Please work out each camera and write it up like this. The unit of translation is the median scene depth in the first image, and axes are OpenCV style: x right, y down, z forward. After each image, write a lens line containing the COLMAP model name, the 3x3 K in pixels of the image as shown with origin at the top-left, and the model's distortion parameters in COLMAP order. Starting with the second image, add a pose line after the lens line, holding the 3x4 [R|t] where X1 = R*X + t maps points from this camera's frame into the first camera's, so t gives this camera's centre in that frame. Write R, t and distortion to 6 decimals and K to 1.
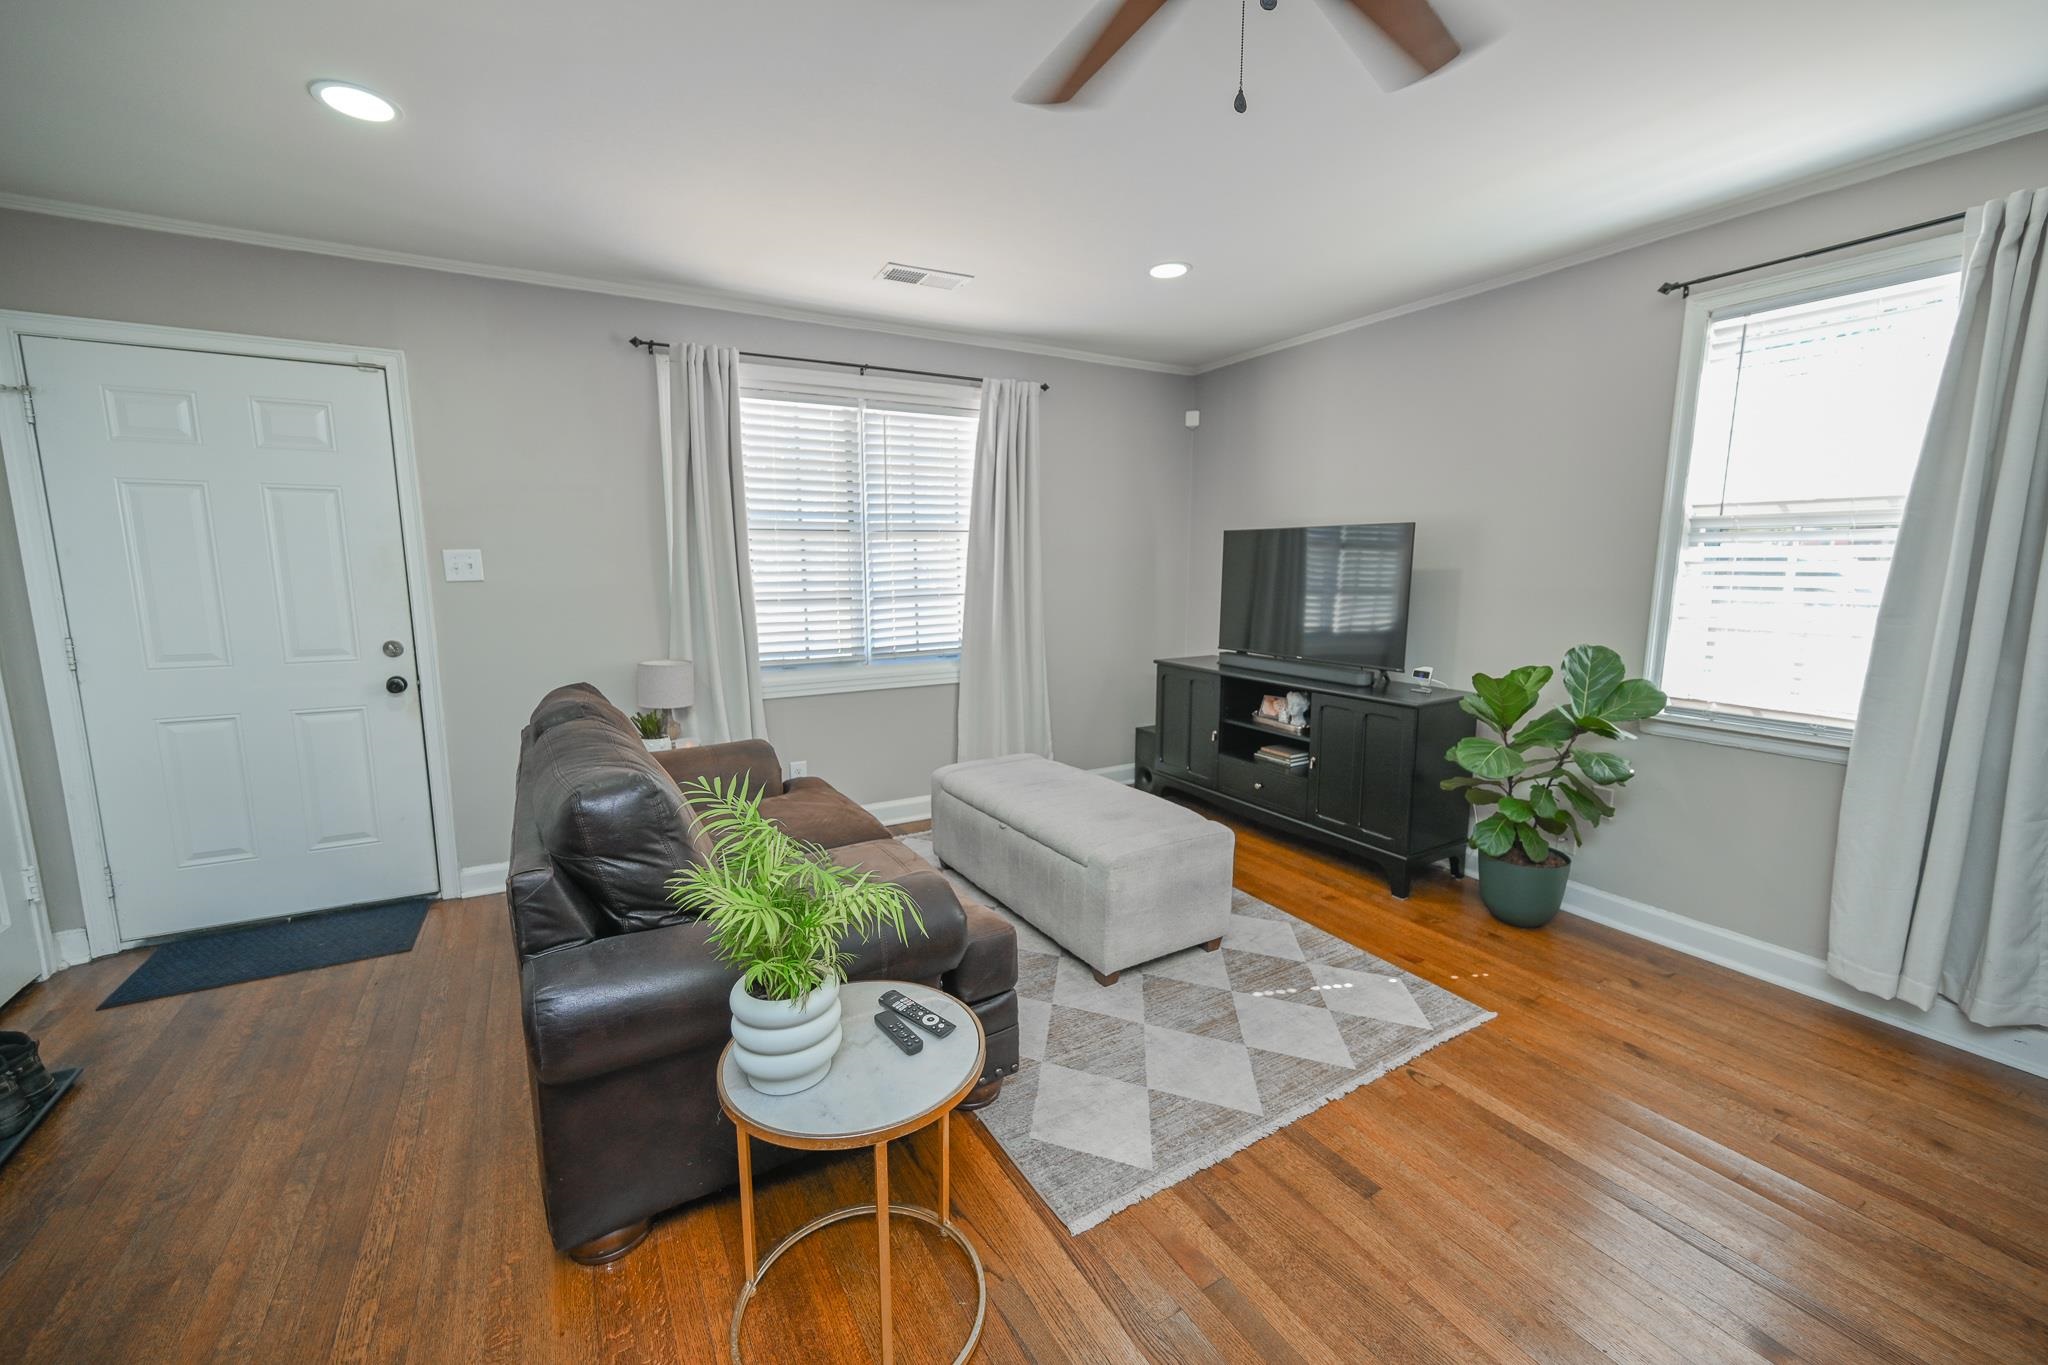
lens RADIAL K [[807.4, 0, 1017.2], [0, 807.4, 681.4], [0, 0, 1]] dist [-0.001569, -0.000101]
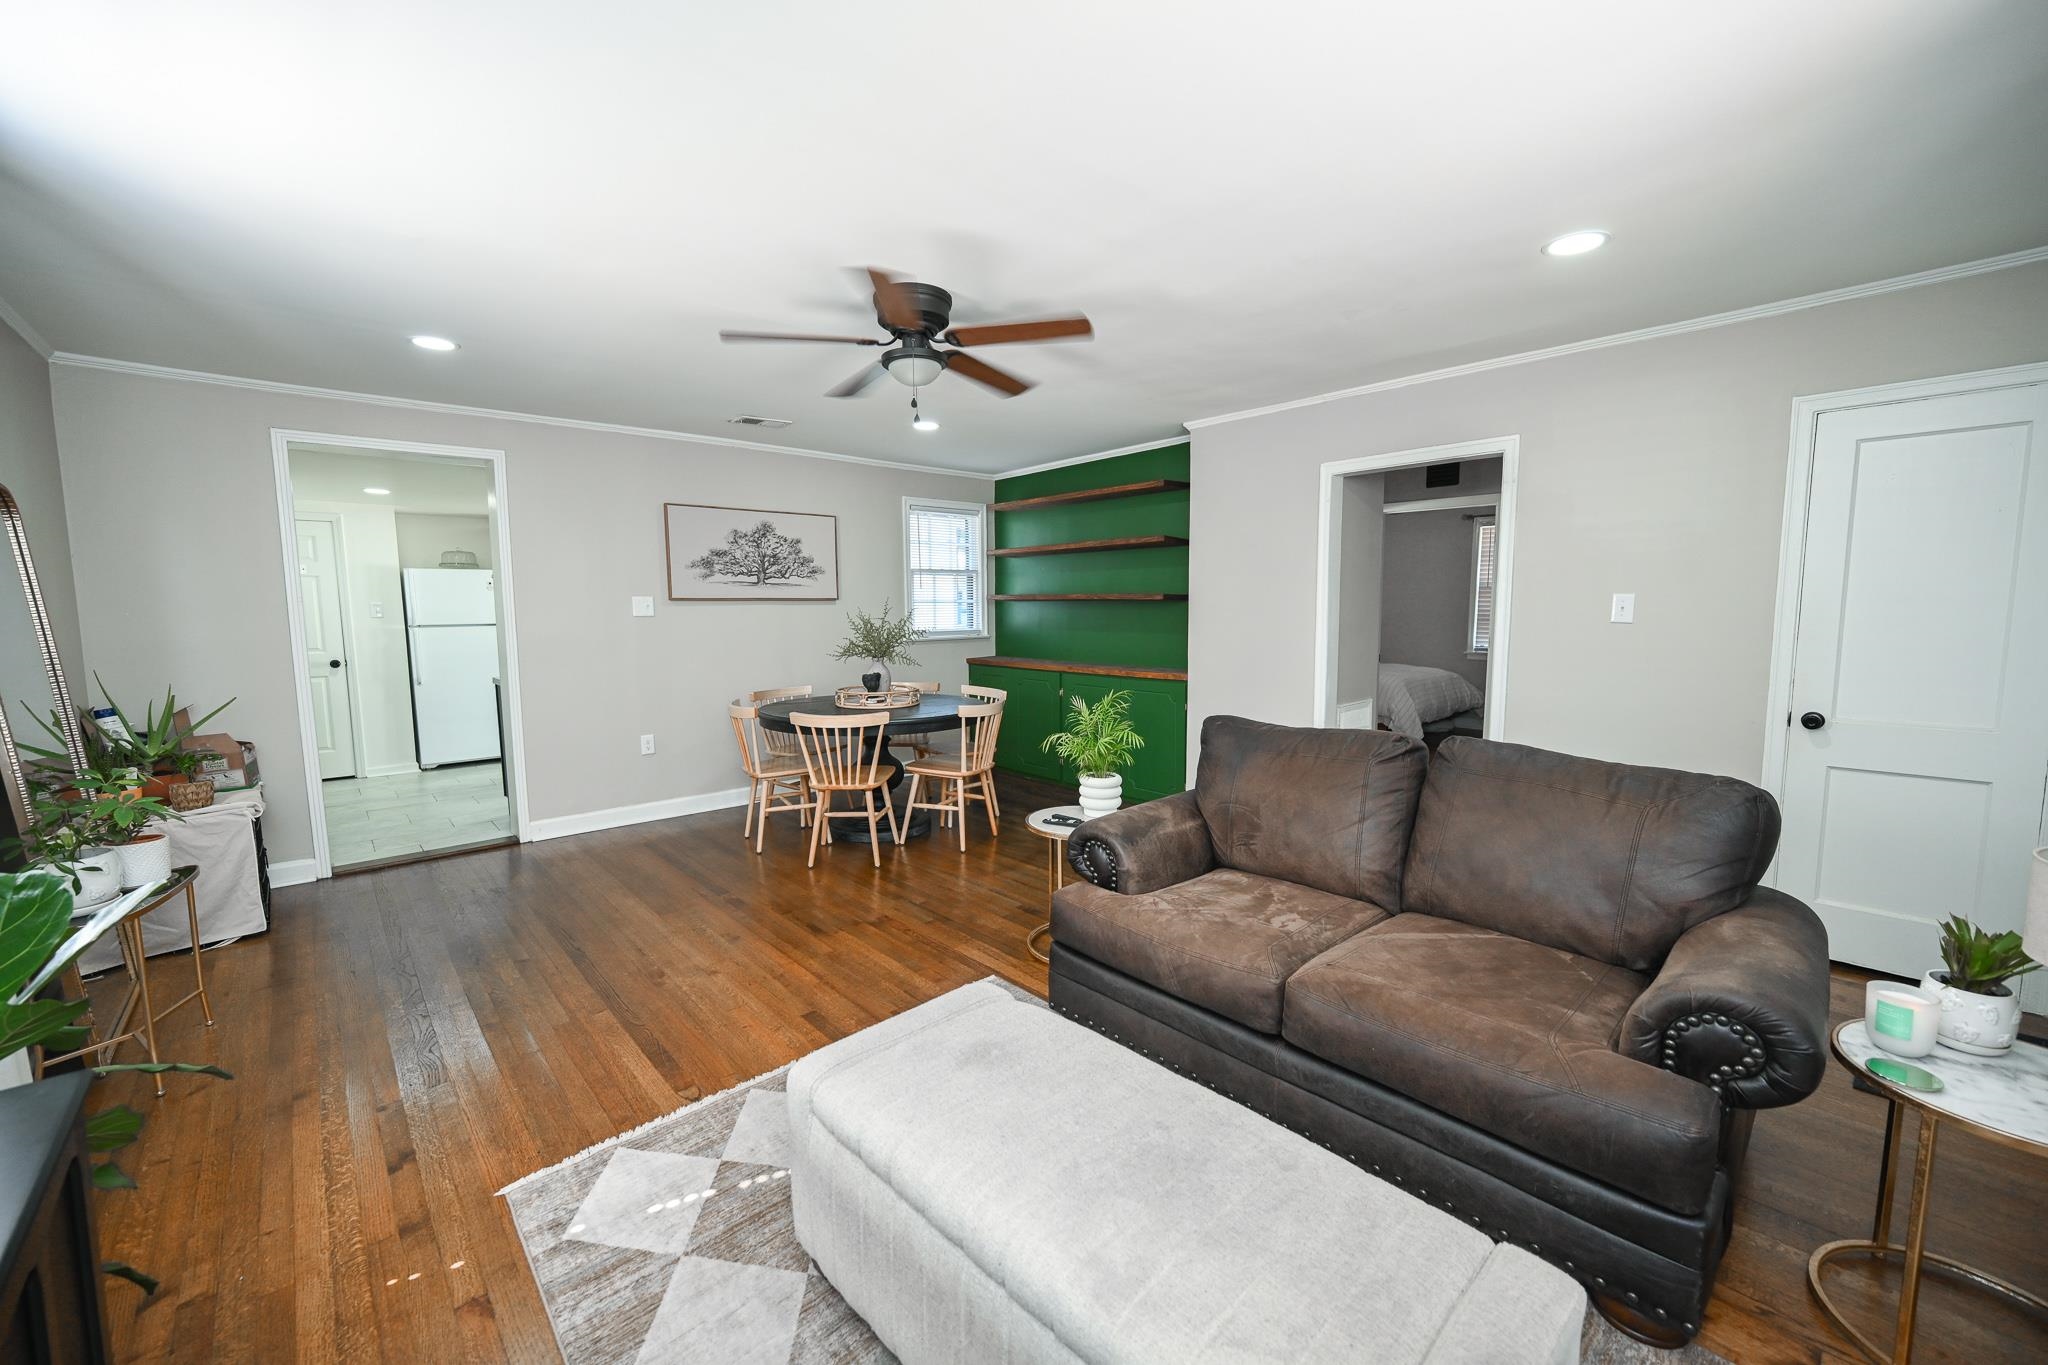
lens RADIAL K [[801.3, 0, 1024.0], [0, 801.3, 682.5], [0, 0, 1]] dist [-0.002292, -0.000107]
pose [[-0.975784, 0.030520, -0.216597, 0.177341], [-0.022900, 0.970523, 0.239920, -0.191290], [0.217535, 0.239070, -0.946321, 1.229947]]
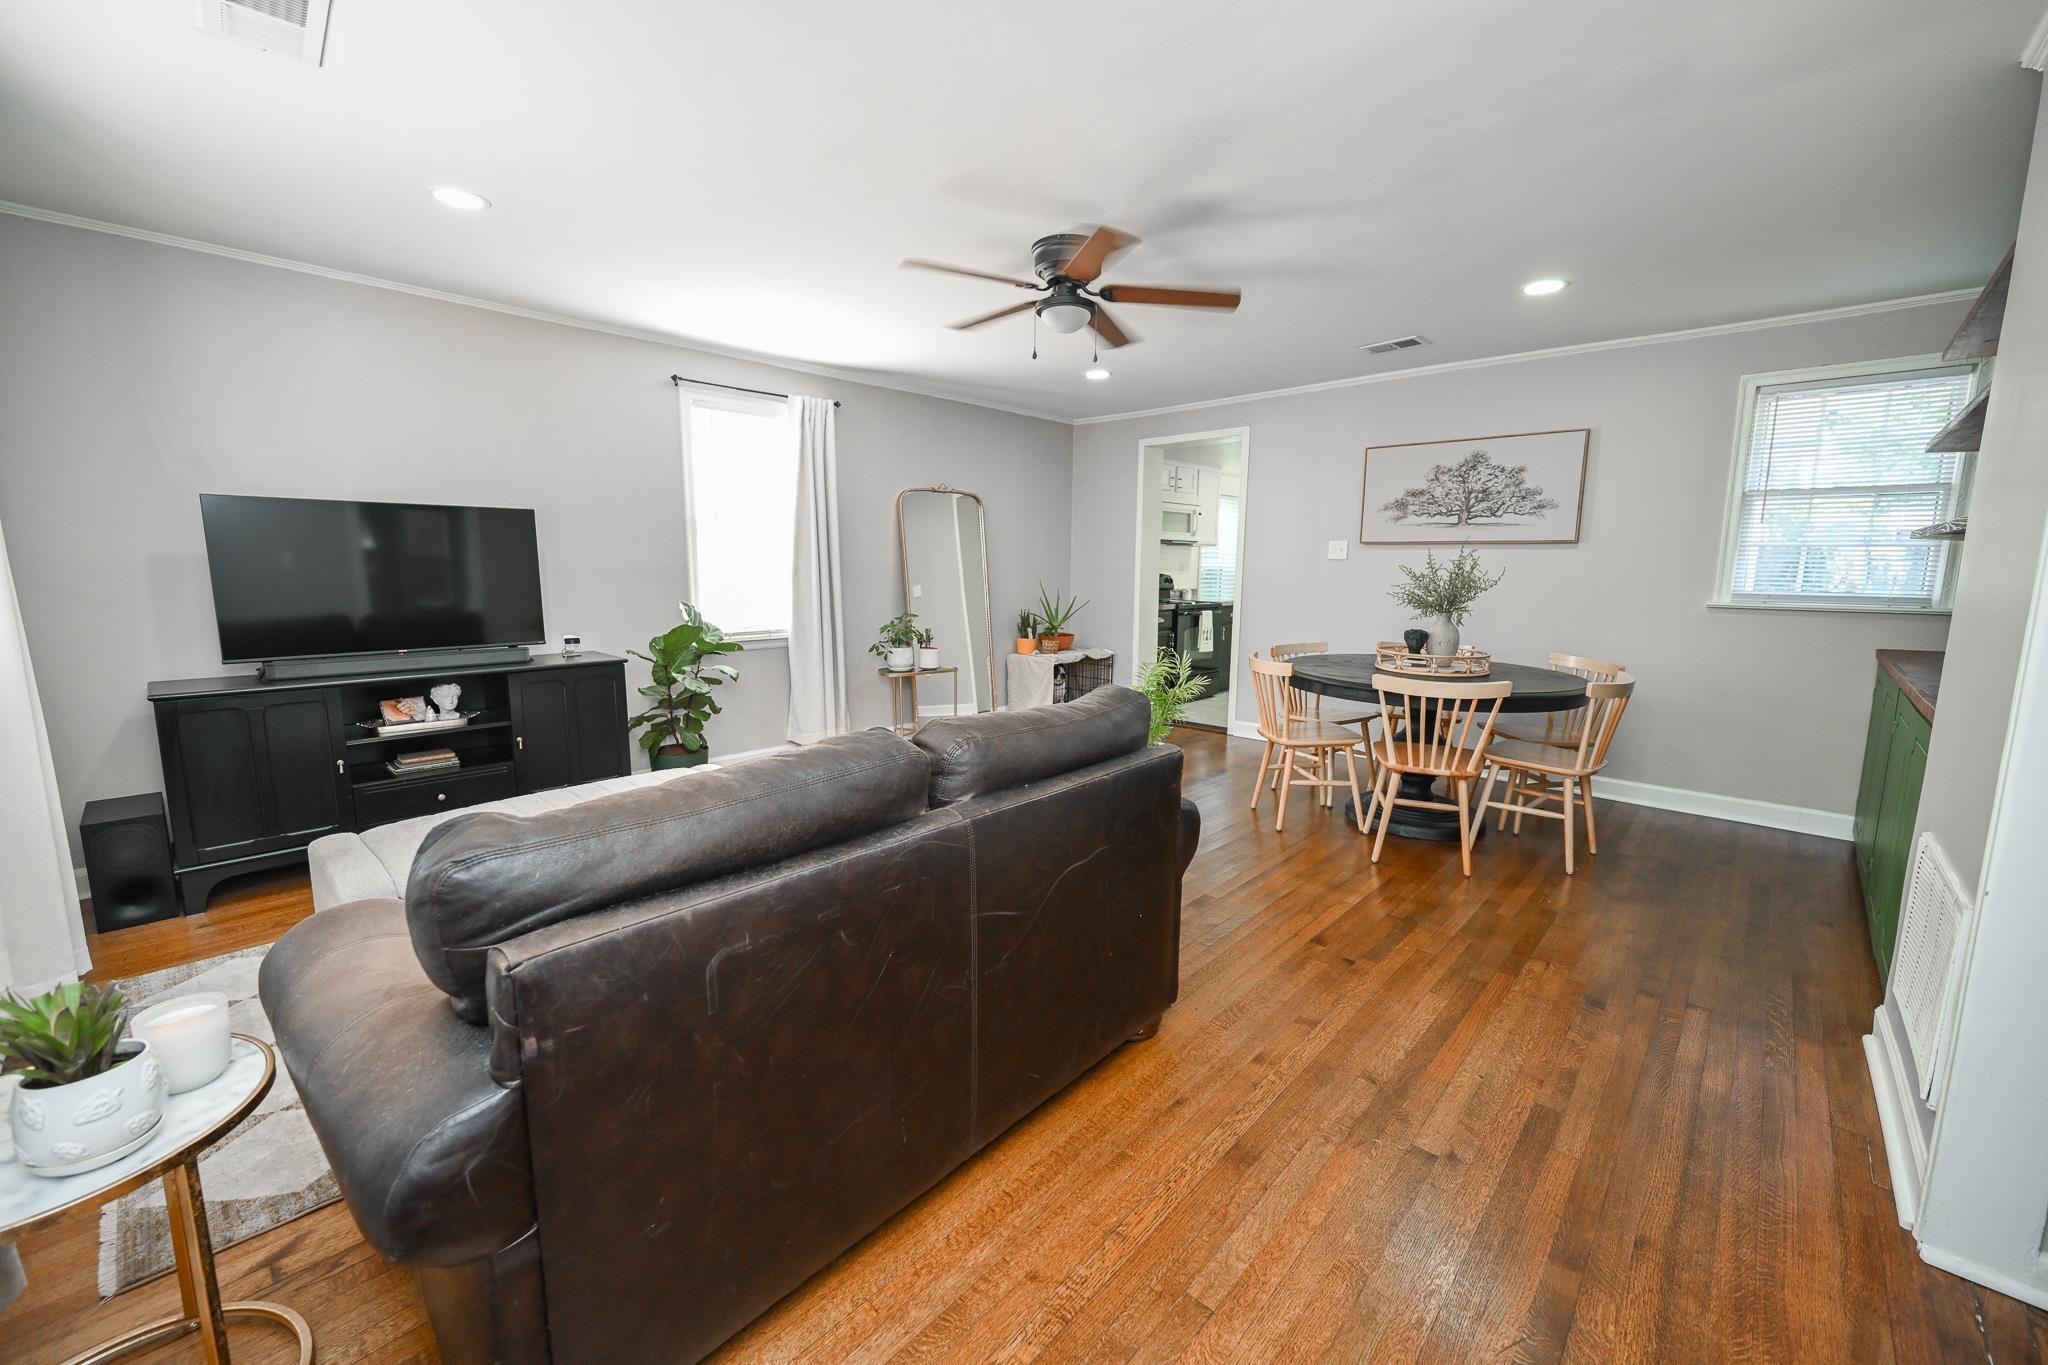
lens RADIAL K [[803.5, 0, 1043.1], [0, 803.5, 678.4], [0, 0, 1]] dist [0.001607, 0.000105]
pose [[-0.308670, -0.138140, 0.941085, -0.802587], [0.131971, 0.973608, 0.186200, -0.082255], [-0.941969, 0.181671, -0.282293, 0.683812]]
